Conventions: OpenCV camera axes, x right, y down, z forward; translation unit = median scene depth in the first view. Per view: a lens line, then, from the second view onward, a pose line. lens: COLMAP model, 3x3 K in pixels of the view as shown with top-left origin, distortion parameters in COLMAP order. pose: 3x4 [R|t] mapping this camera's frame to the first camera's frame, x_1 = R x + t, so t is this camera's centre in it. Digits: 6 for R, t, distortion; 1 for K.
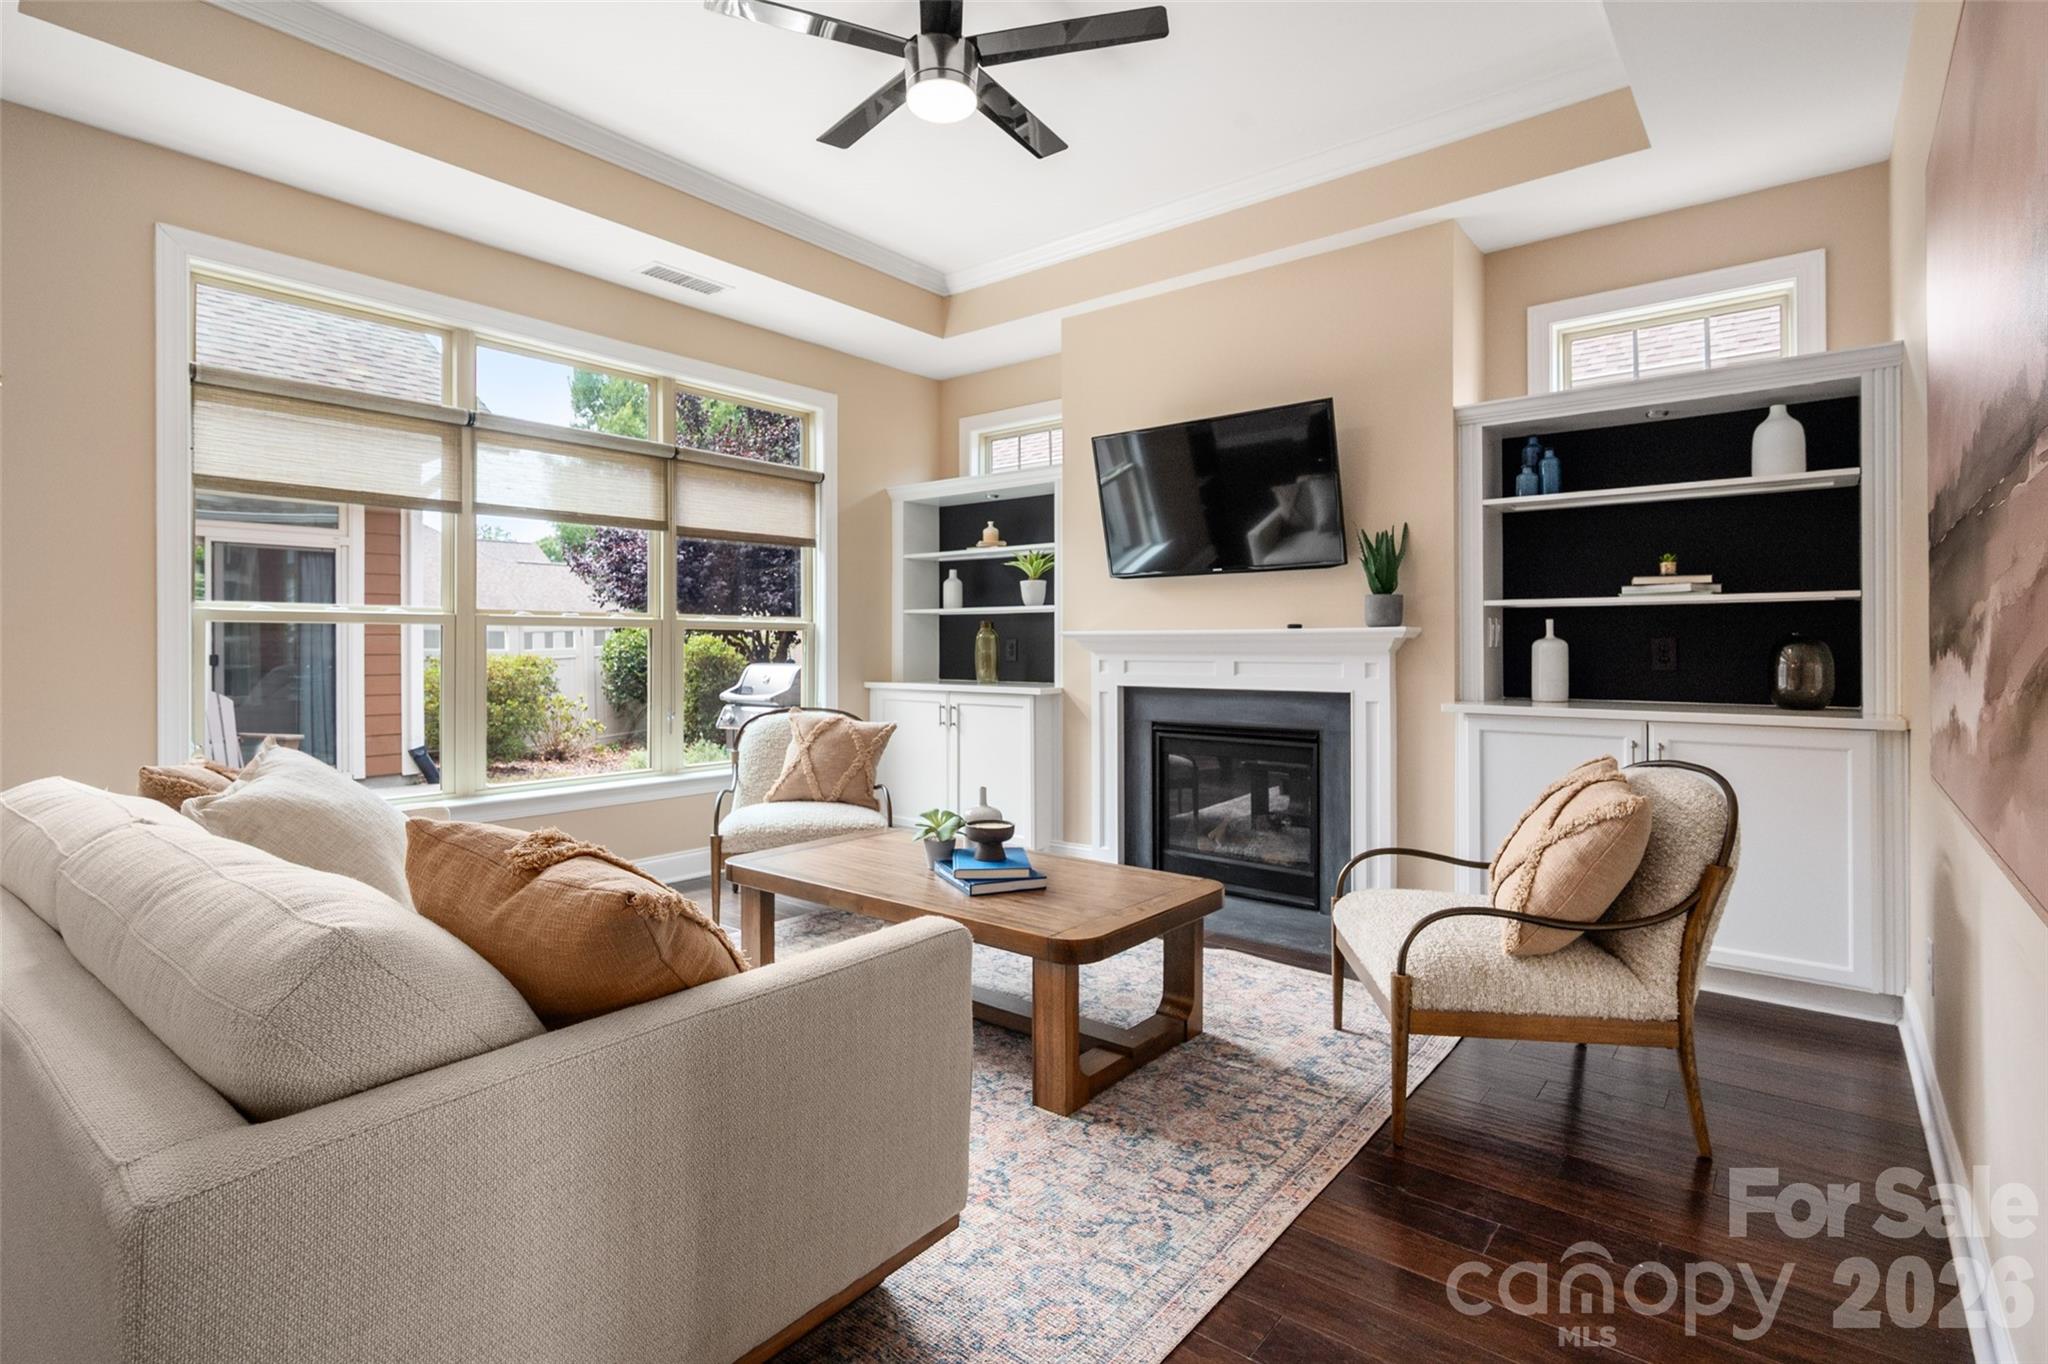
lens RADIAL K [[989.5, 0, 1022.7], [0, 989.5, 637.2], [0, 0, 1]] dist [0.005544, -0.000931]
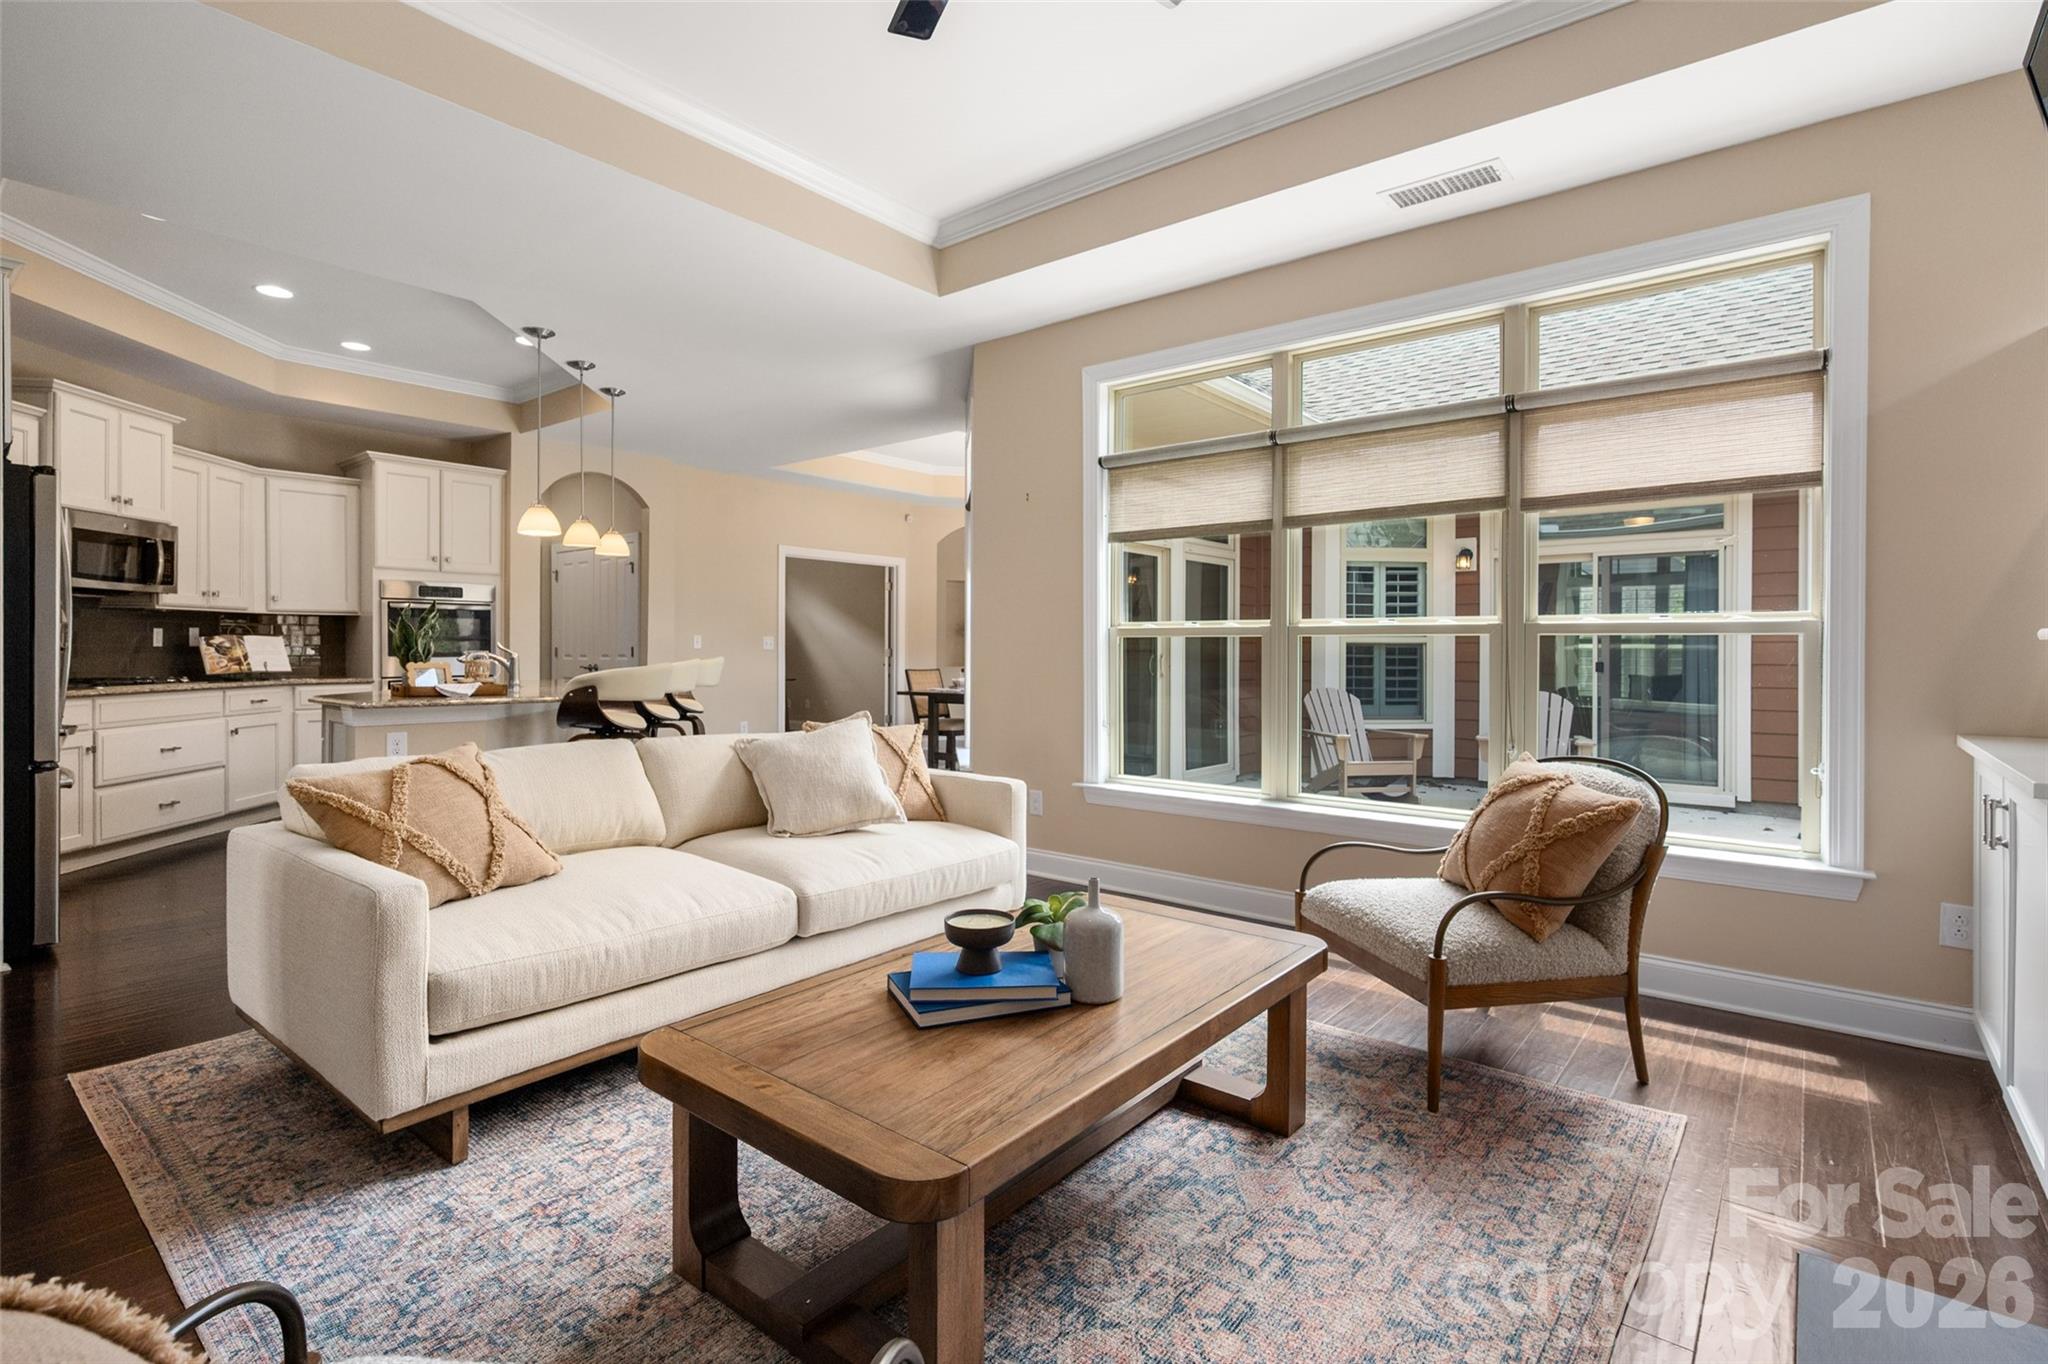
lens RADIAL K [[962.9, 0, 1022.0], [0, 962.9, 652.5], [0, 0, 1]] dist [0.003659, 0.000537]
pose [[-0.008324, 0.005442, -0.999951, 0.454301], [0.003667, 0.999979, 0.005412, -0.000991], [0.999959, -0.003621, -0.008343, 0.733644]]
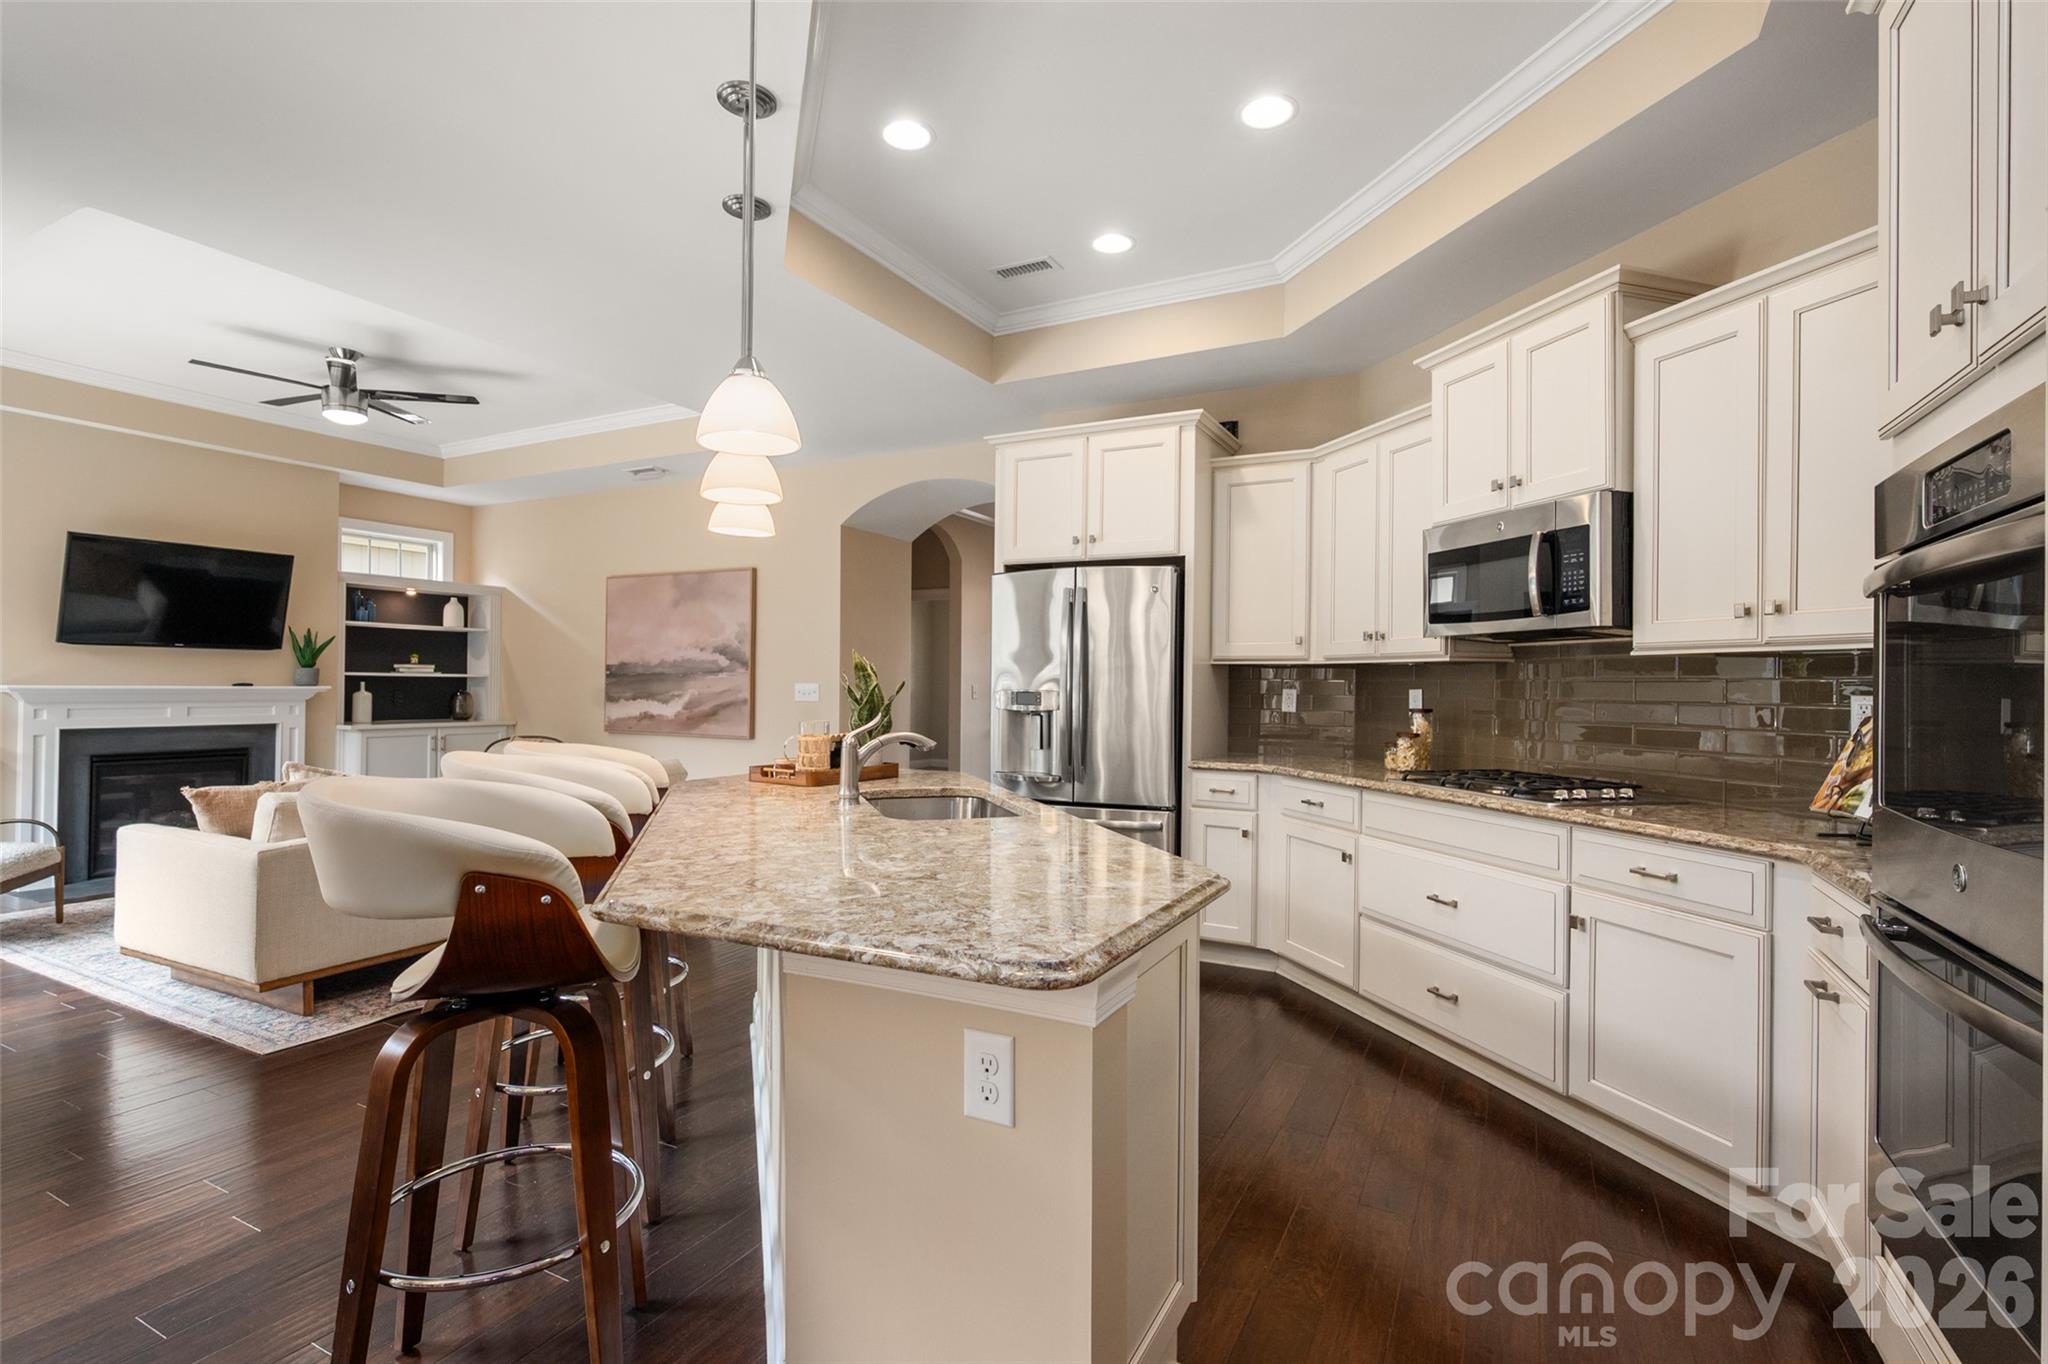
lens RADIAL K [[962.9, 0, 1028.9], [0, 962.9, 677.0], [0, 0, 1]] dist [0.003659, 0.000537]
pose [[-0.191651, 0.006792, 0.981440, -1.524368], [-0.018608, 0.999771, -0.010553, -0.030346], [-0.981287, -0.020285, -0.191481, 0.041855]]
